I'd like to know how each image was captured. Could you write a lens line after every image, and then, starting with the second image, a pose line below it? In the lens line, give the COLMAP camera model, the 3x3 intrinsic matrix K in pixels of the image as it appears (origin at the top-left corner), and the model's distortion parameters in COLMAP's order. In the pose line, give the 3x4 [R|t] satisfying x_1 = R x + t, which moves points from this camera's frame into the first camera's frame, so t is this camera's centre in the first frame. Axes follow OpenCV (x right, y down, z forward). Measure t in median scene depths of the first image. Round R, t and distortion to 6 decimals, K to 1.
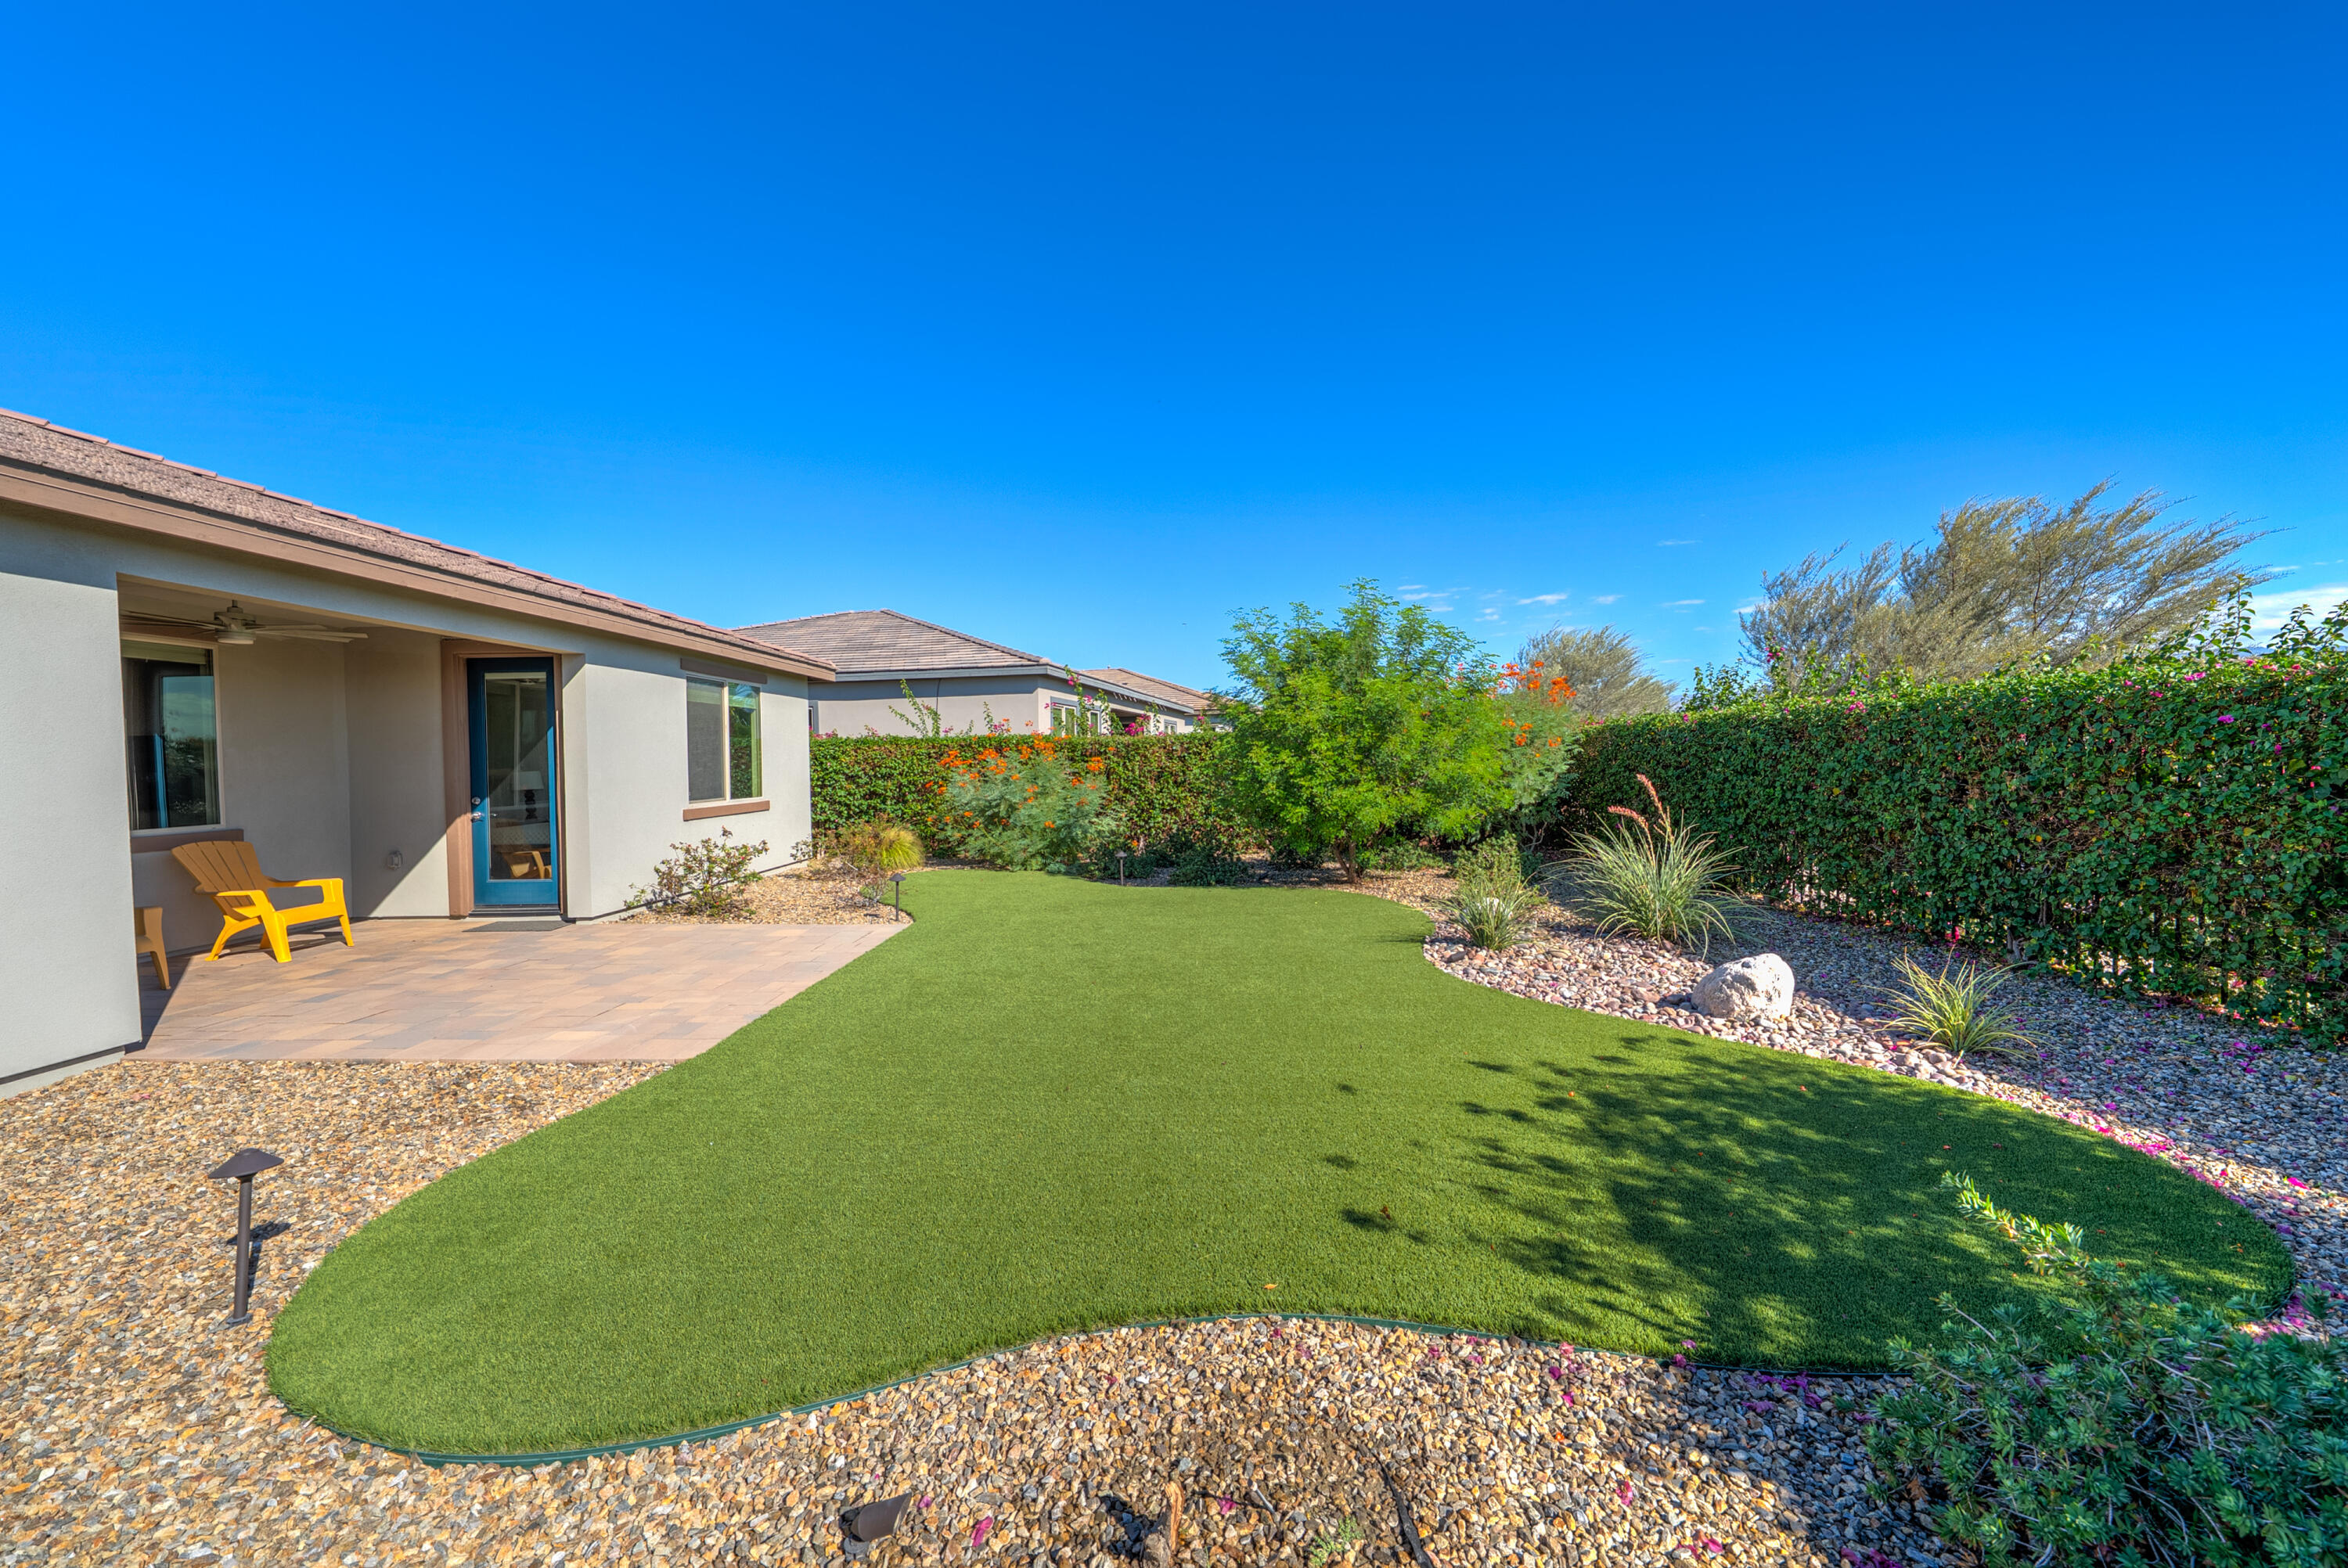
lens RADIAL K [[898.9, 0, 1203.7], [0, 898.9, 779.4], [0, 0, 1]] dist [-0.001309, -0.000016]
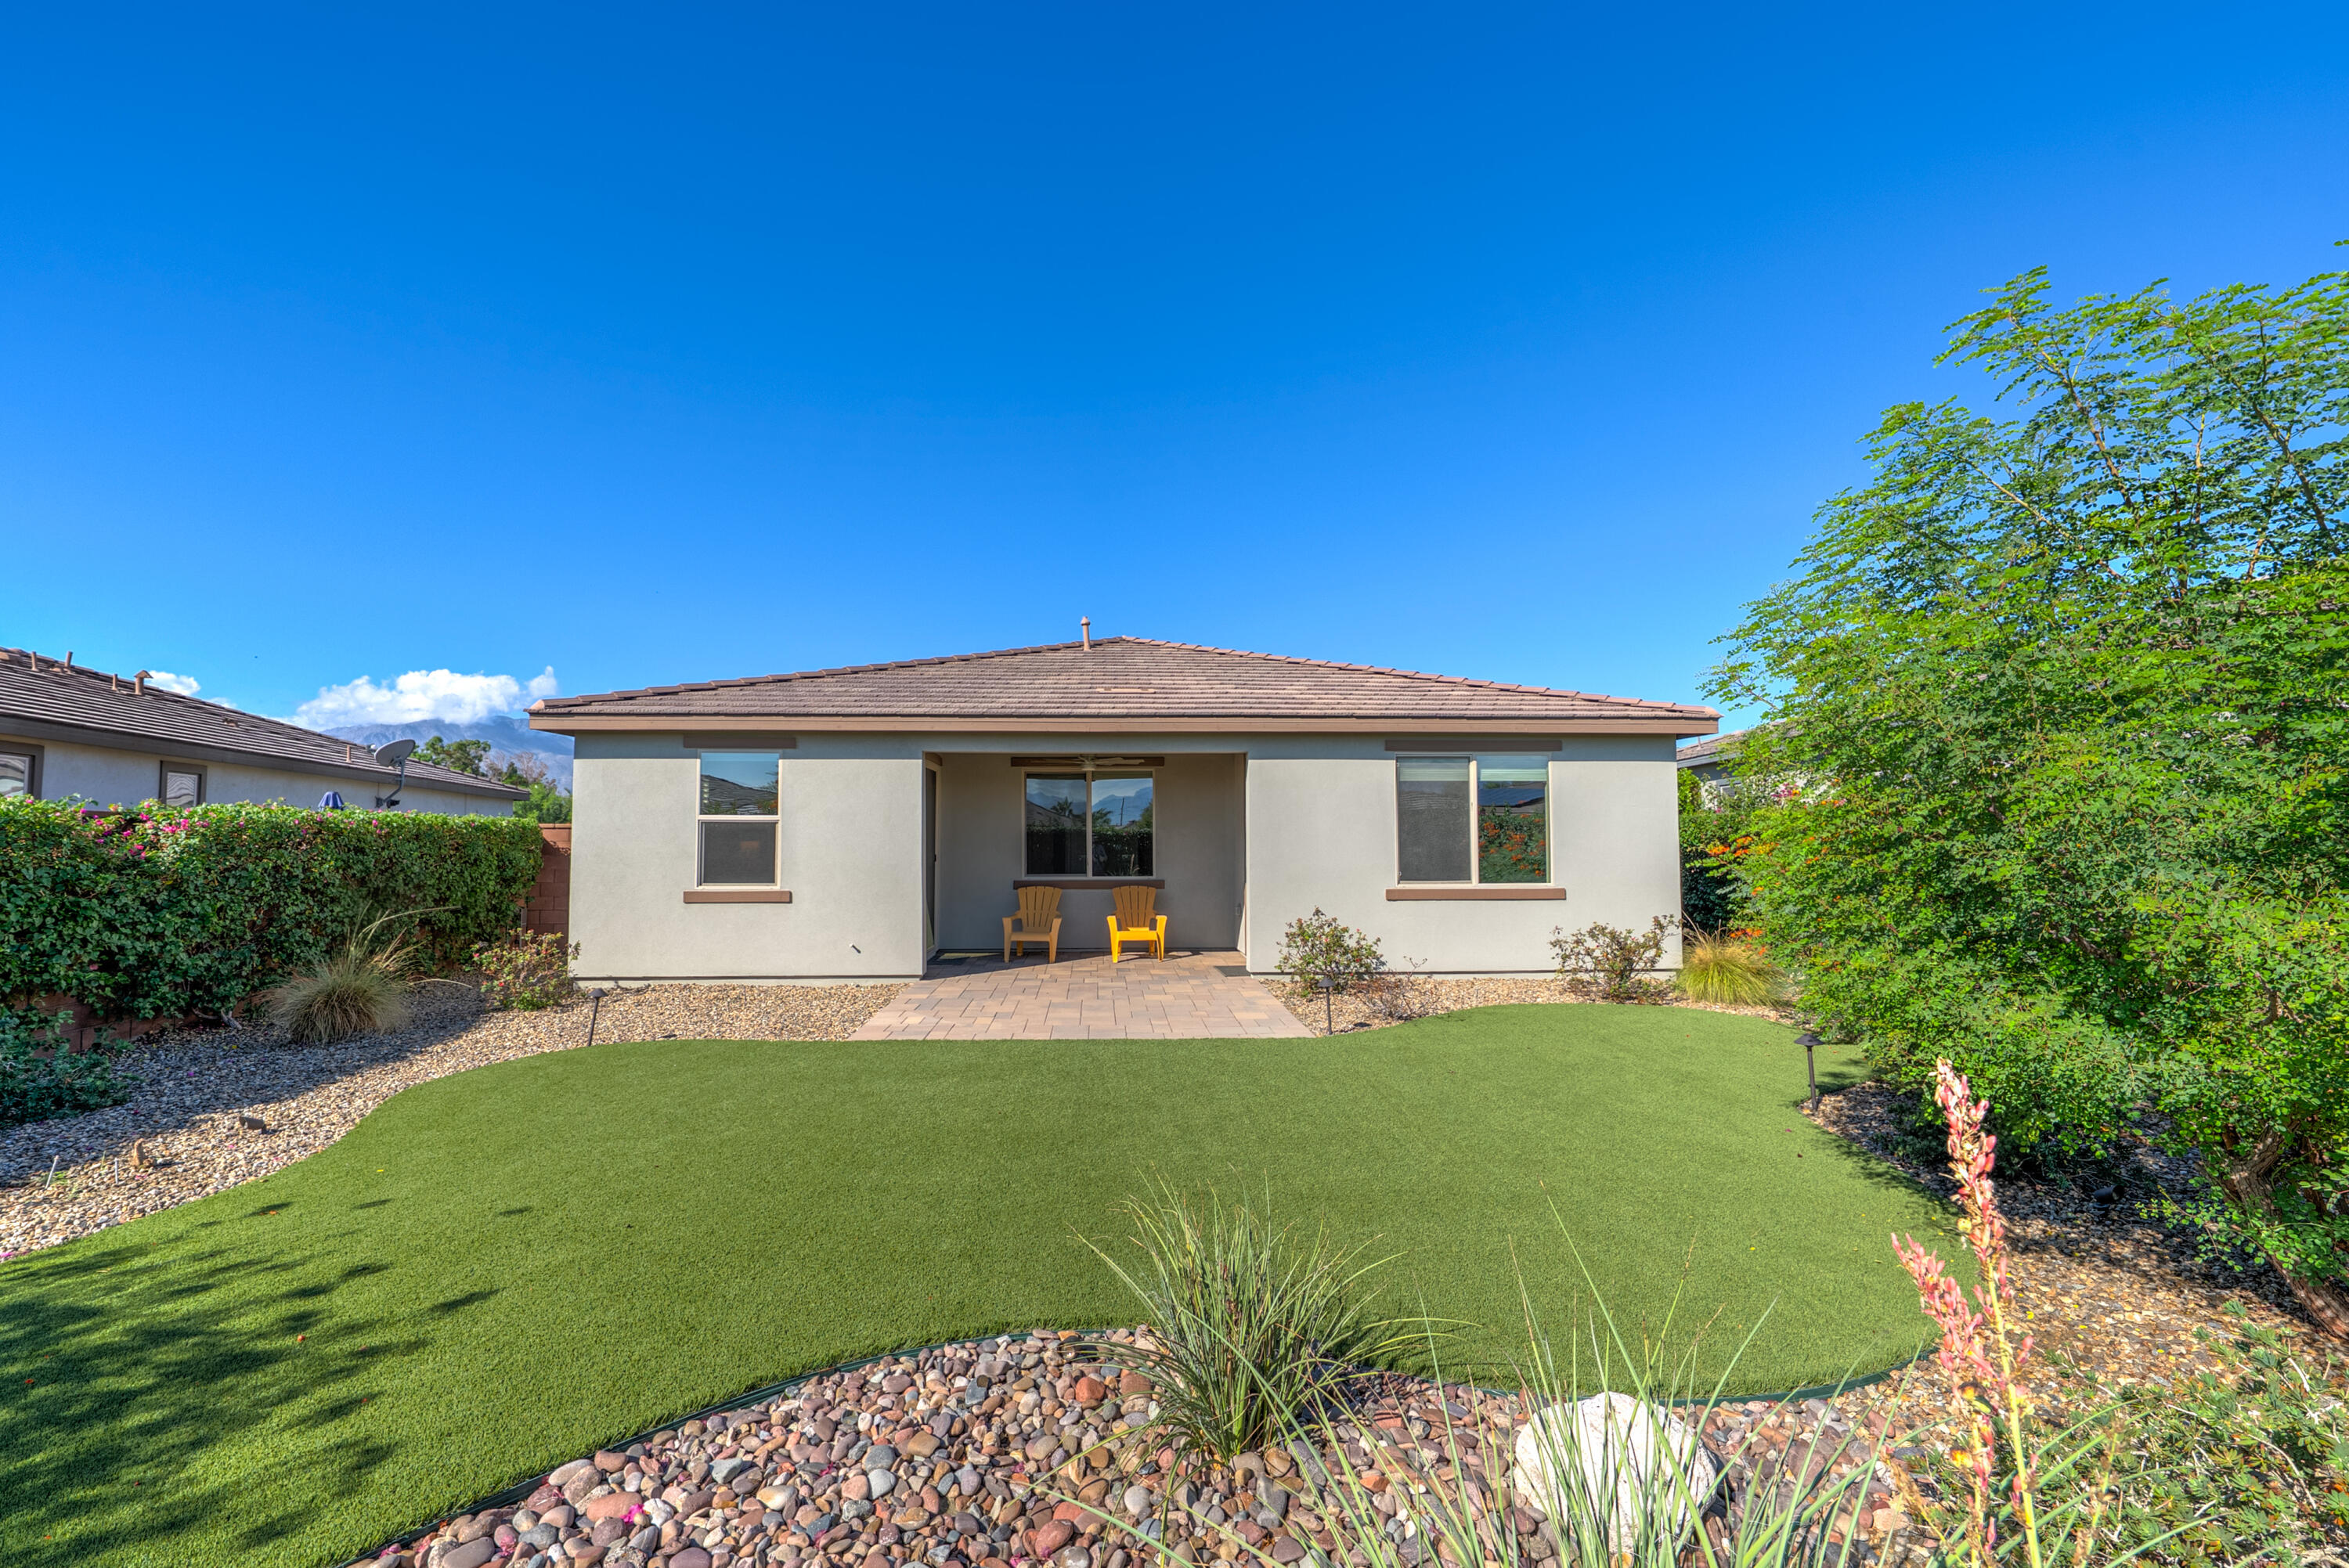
lens RADIAL K [[970.3, 0, 1142.4], [0, 970.3, 784.7], [0, 0, 1]] dist [0.000684, -0.003524]
pose [[0.008331, -0.043883, -0.999002, 0.602421], [-0.022160, 0.998783, -0.044058, -0.033552], [0.999720, 0.022505, 0.007348, 0.833024]]
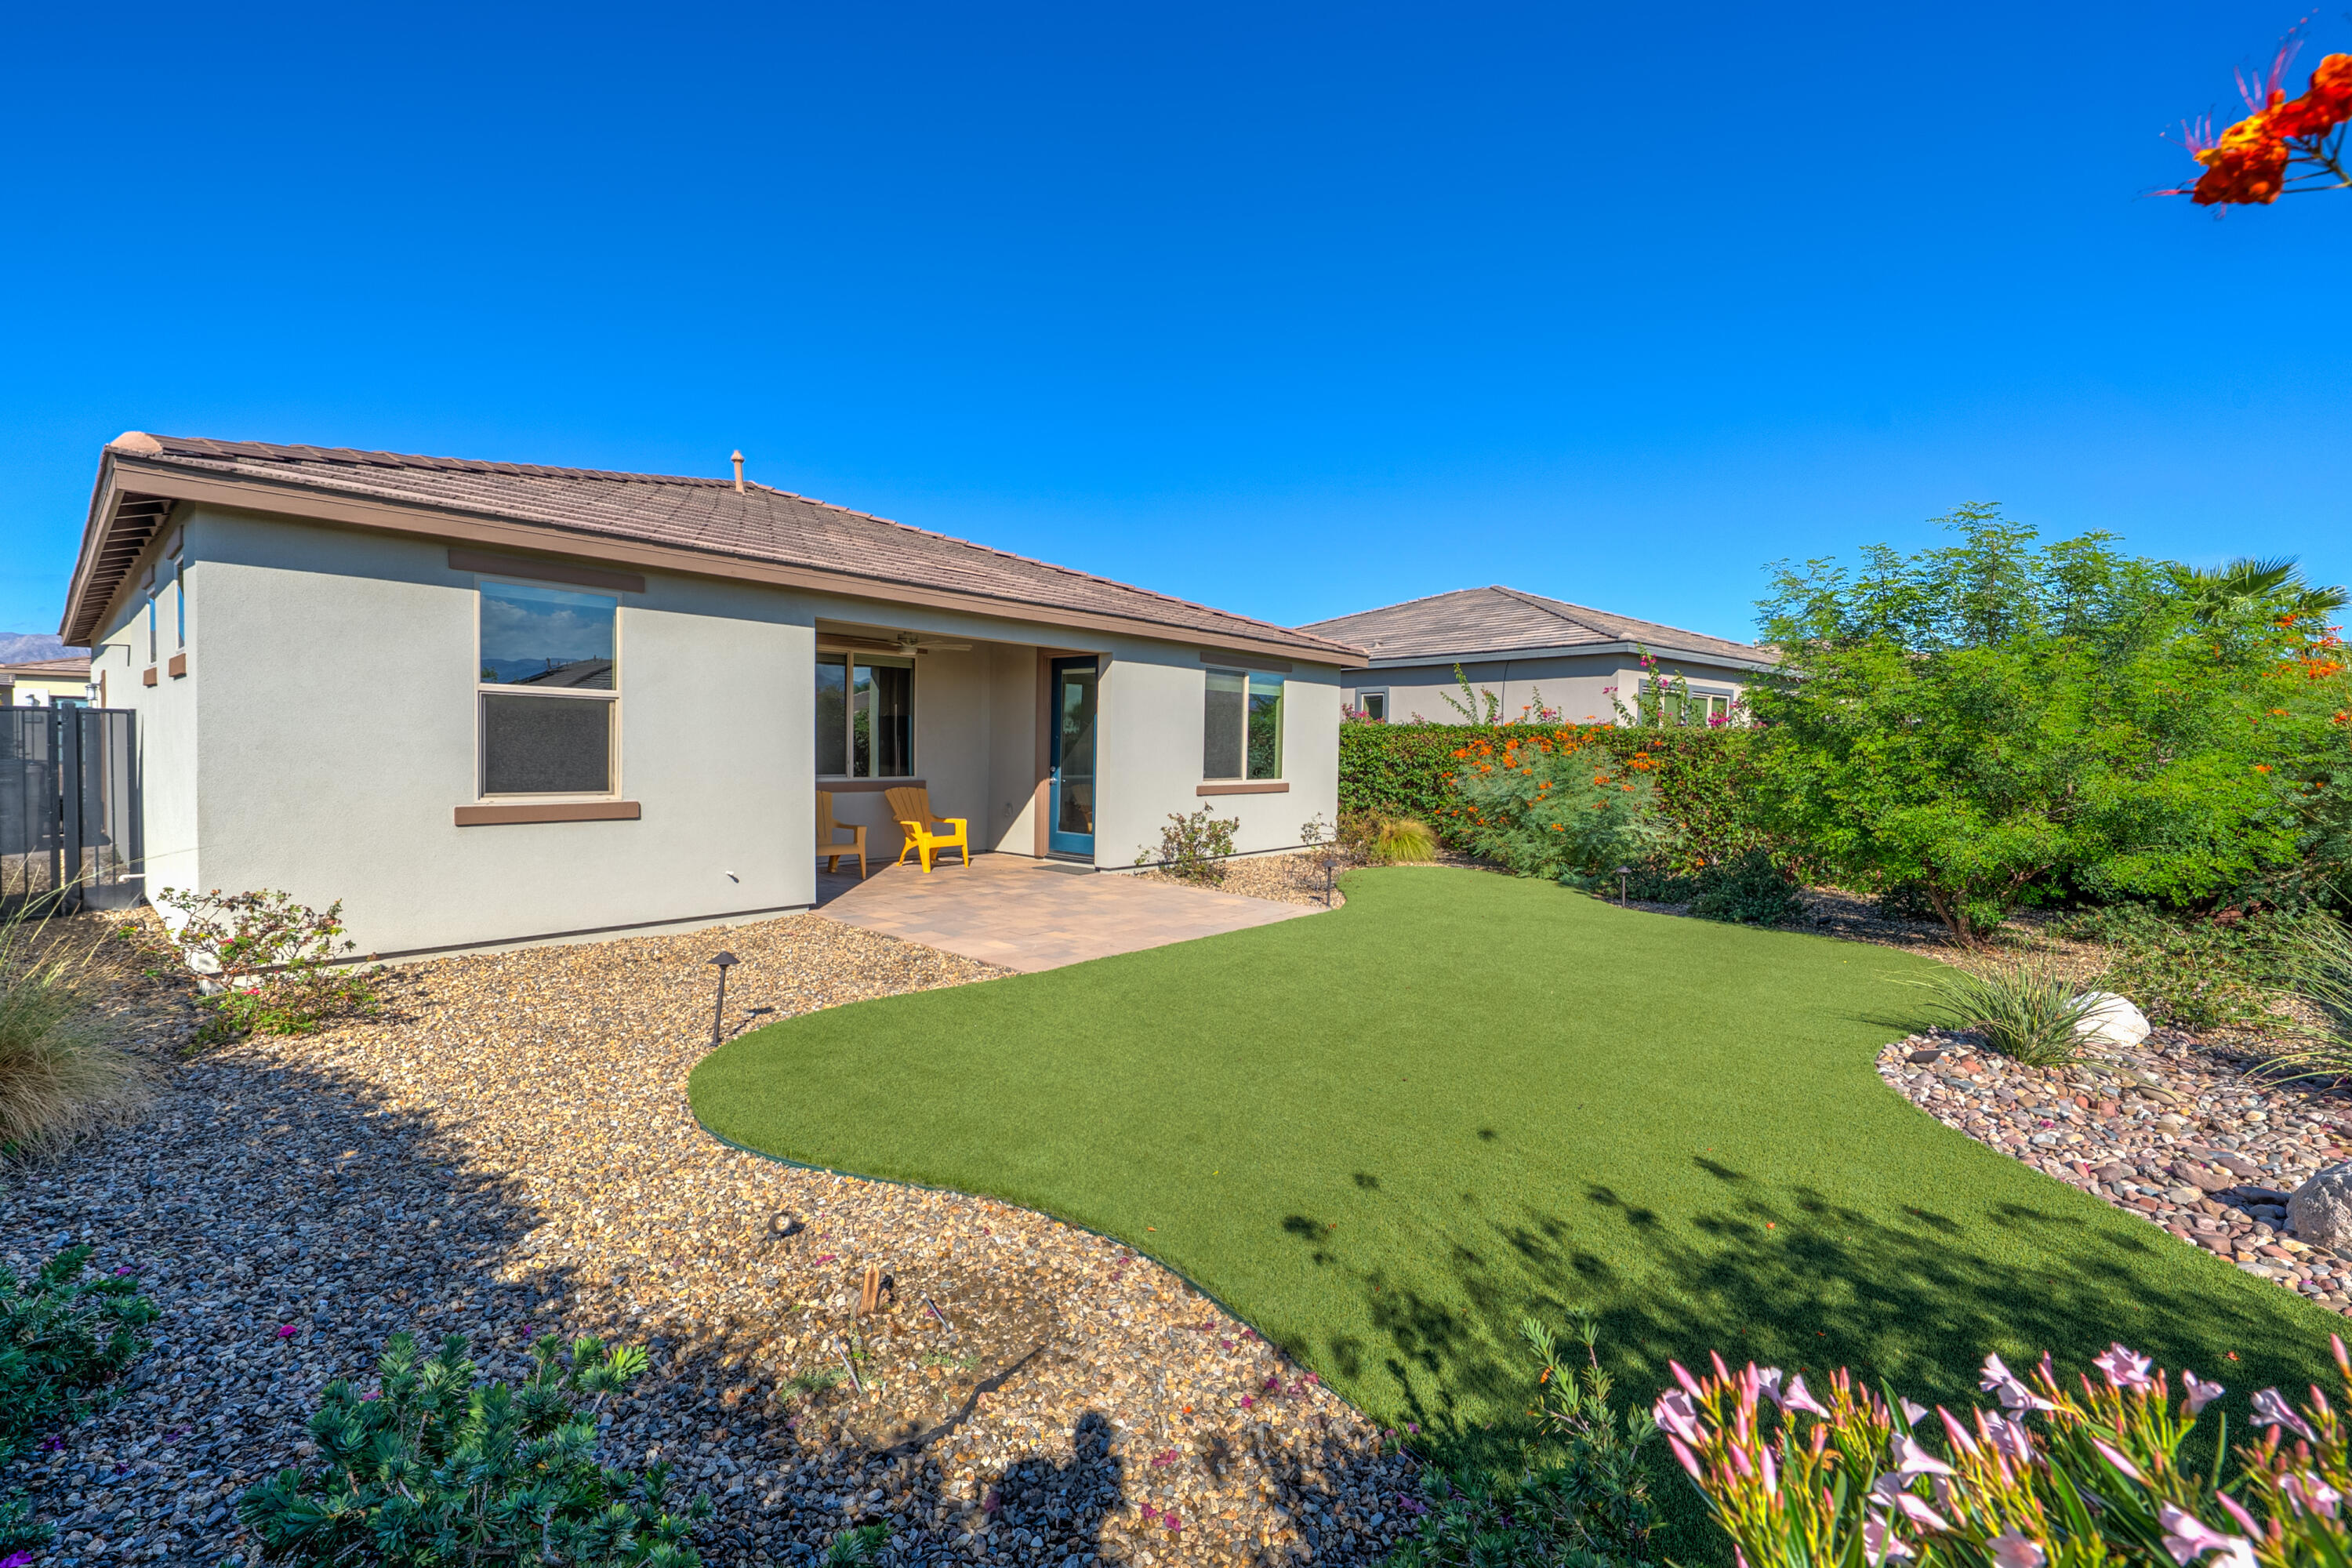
lens RADIAL K [[1016.4, 0, 1176.0], [0, 1016.4, 784.0], [0, 0, 1]] dist [-0.001239, 0.000112]
pose [[0.747117, 0.054541, -0.662451, 0.291240], [-0.046538, 0.998474, 0.029720, -0.006152], [0.663061, 0.008624, 0.748516, 0.027638]]
